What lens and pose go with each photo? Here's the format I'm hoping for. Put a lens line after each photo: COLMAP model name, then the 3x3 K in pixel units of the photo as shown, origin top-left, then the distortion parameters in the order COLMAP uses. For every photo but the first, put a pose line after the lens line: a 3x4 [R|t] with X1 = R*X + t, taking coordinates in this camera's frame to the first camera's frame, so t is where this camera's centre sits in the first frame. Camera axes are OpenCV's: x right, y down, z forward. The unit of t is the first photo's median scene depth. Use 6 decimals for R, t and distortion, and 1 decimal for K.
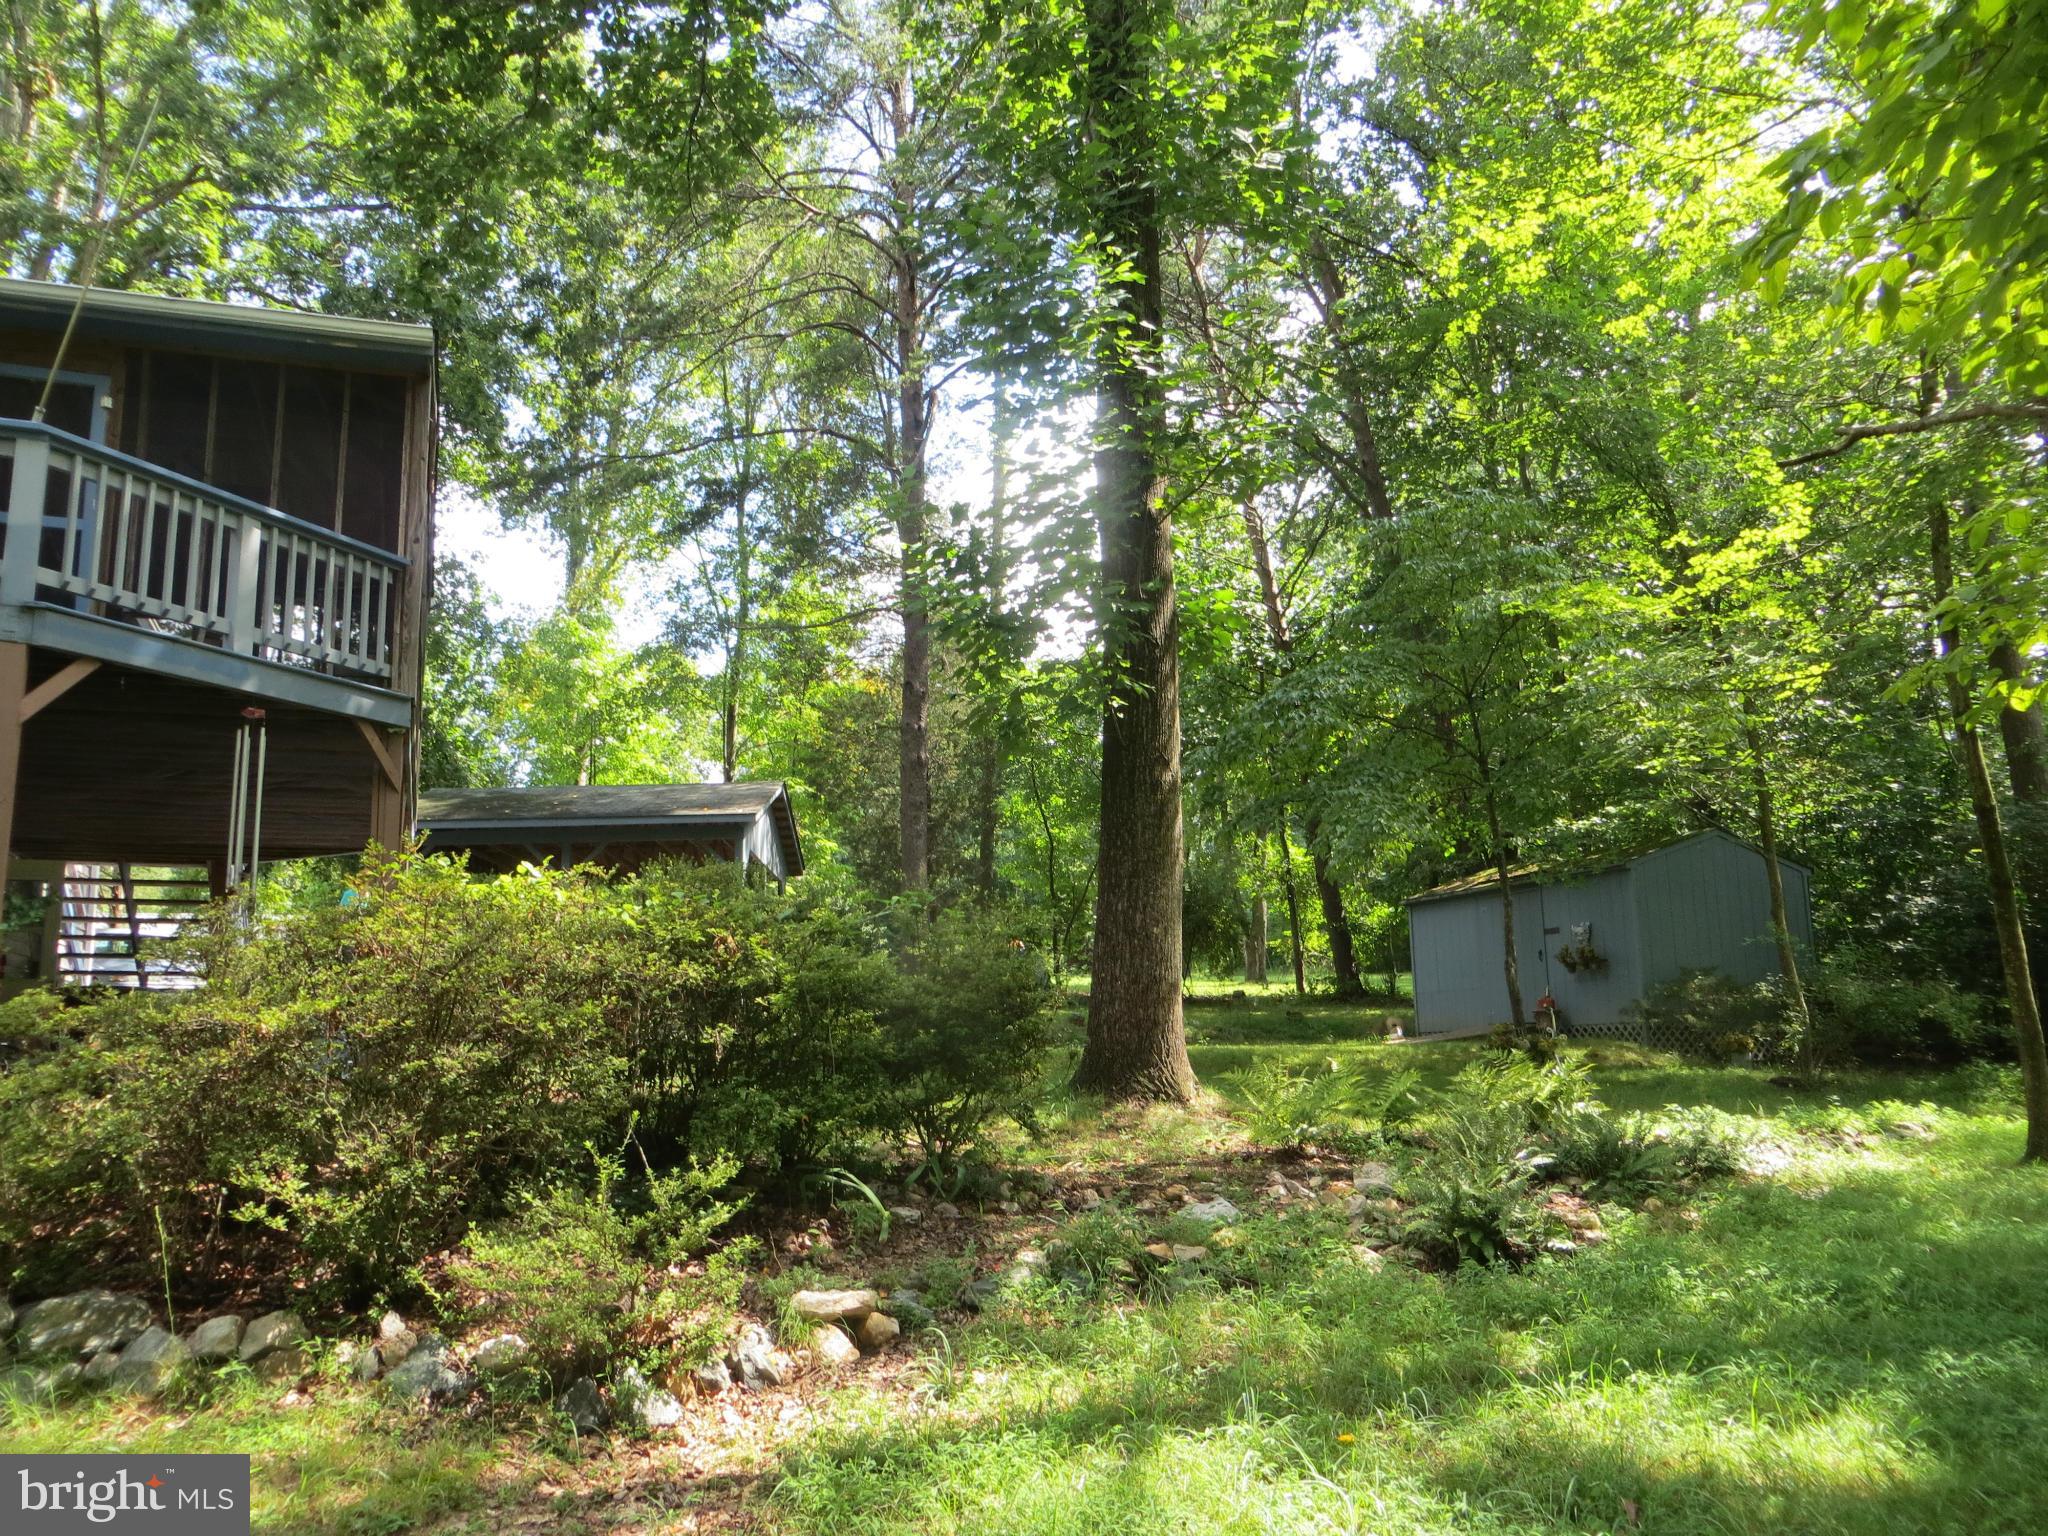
lens RADIAL K [[1558.8, 0, 1011.0], [0, 1558.8, 764.2], [0, 0, 1]] dist [-0.009991, 0.008492]
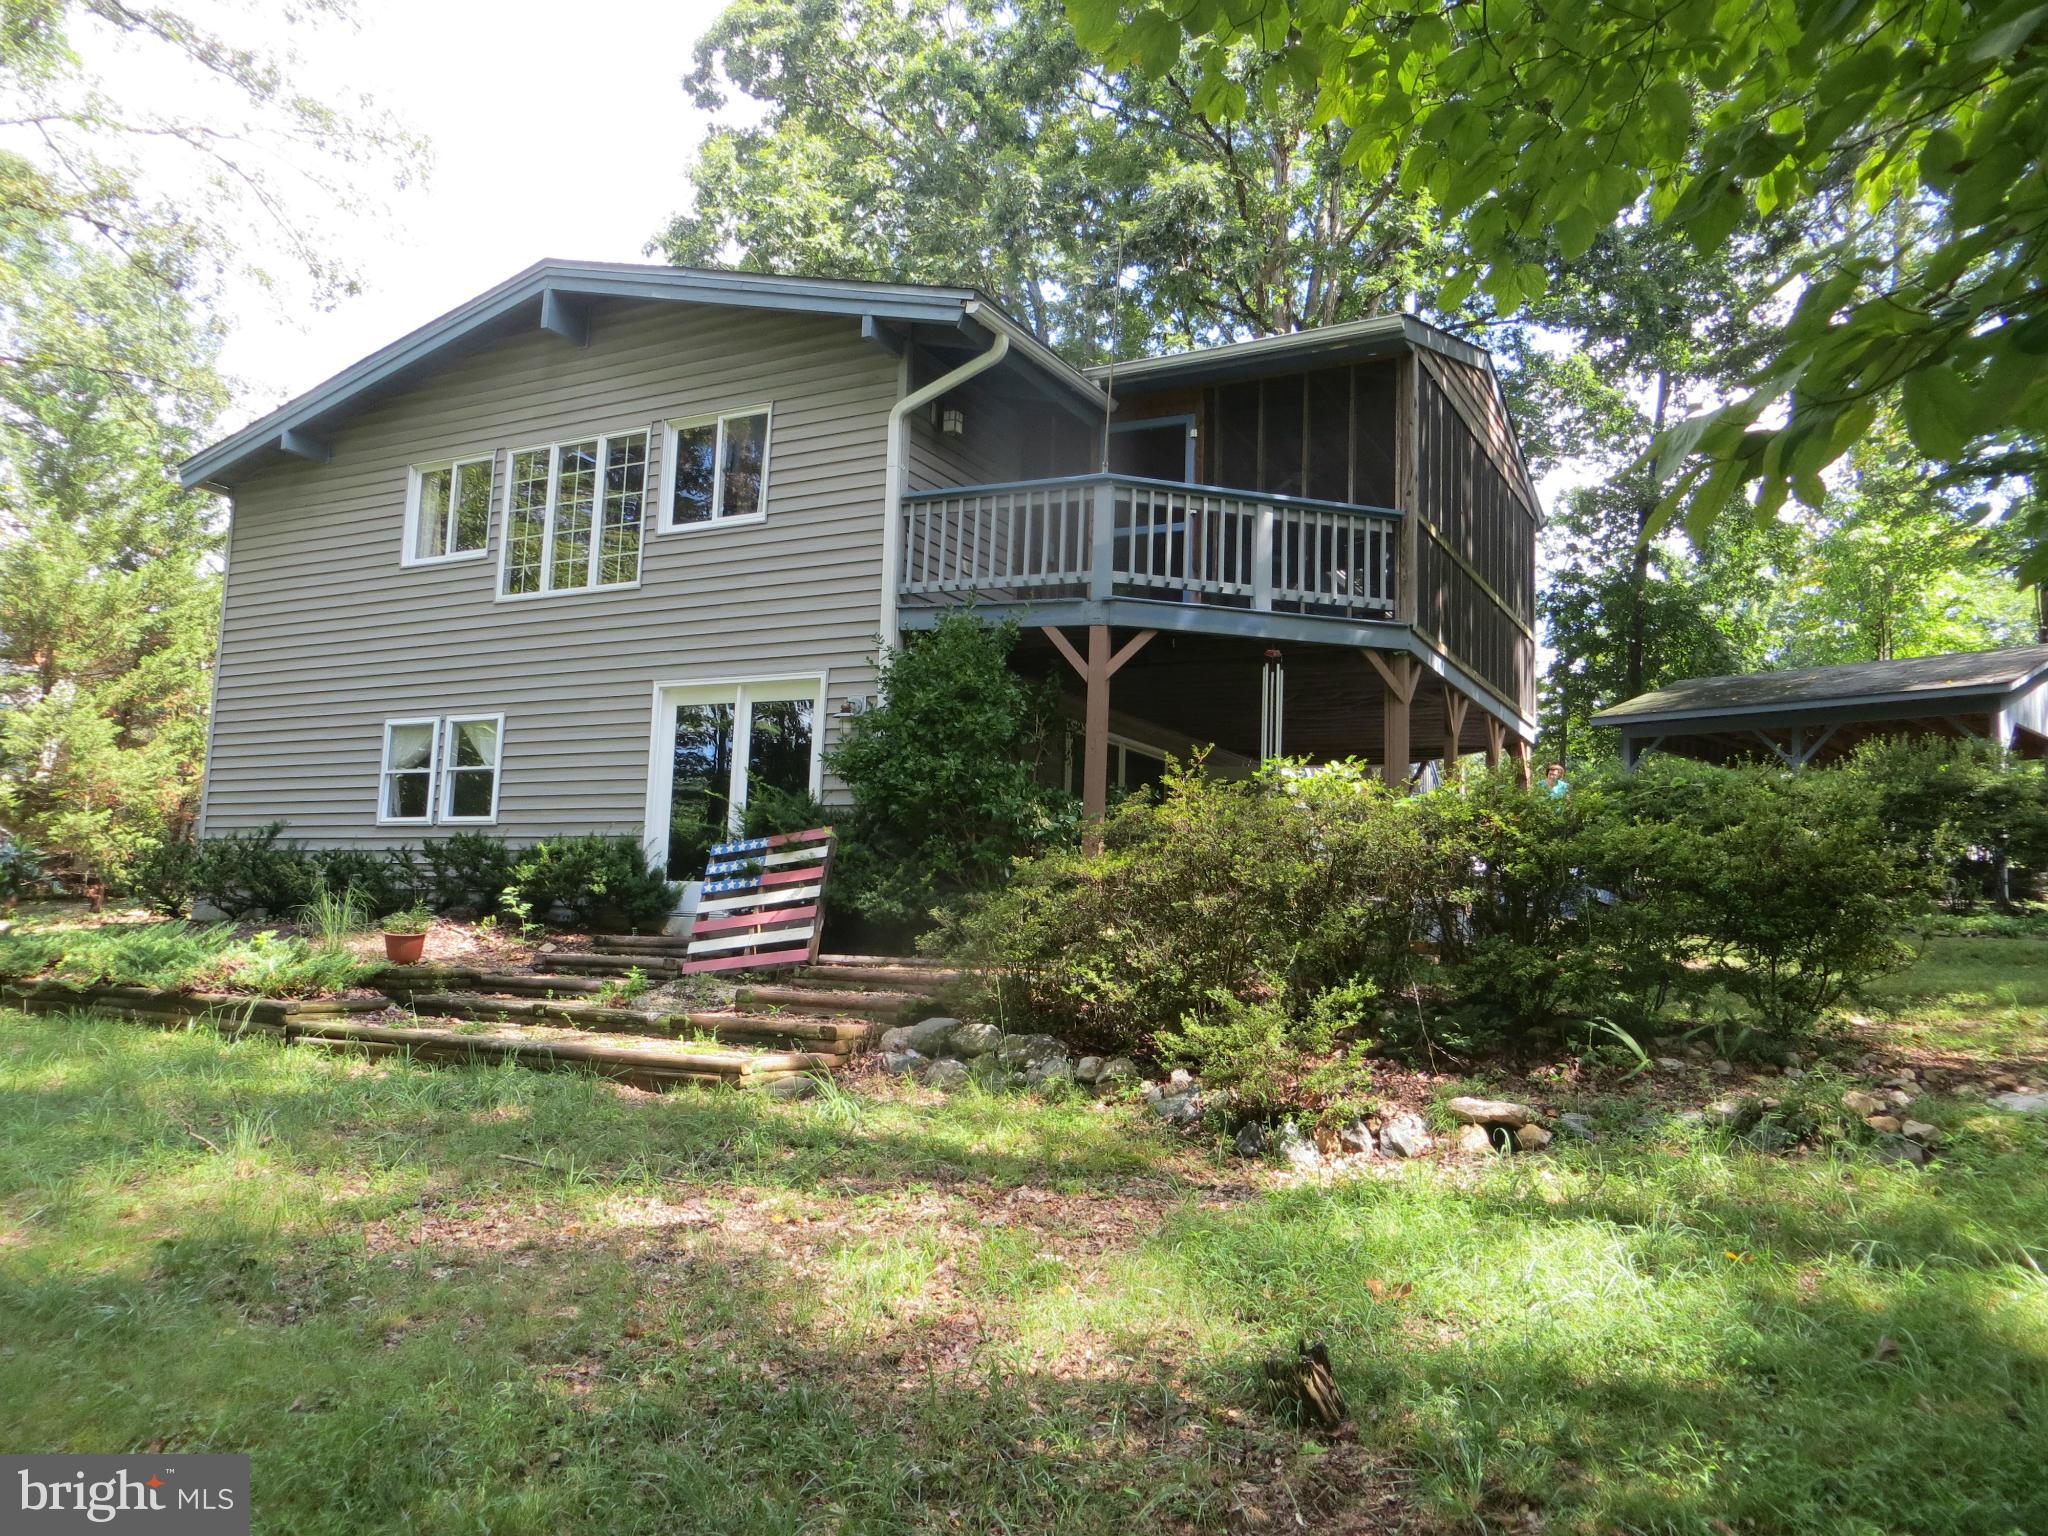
lens RADIAL K [[1558.8, 0, 1011.0], [0, 1558.8, 764.2], [0, 0, 1]] dist [-0.009991, 0.008492]
pose [[0.651621, -0.037271, -0.757629, 0.419662], [0.090579, 0.995469, 0.028934, 0.002872], [0.753117, -0.087480, 0.652044, -0.046178]]
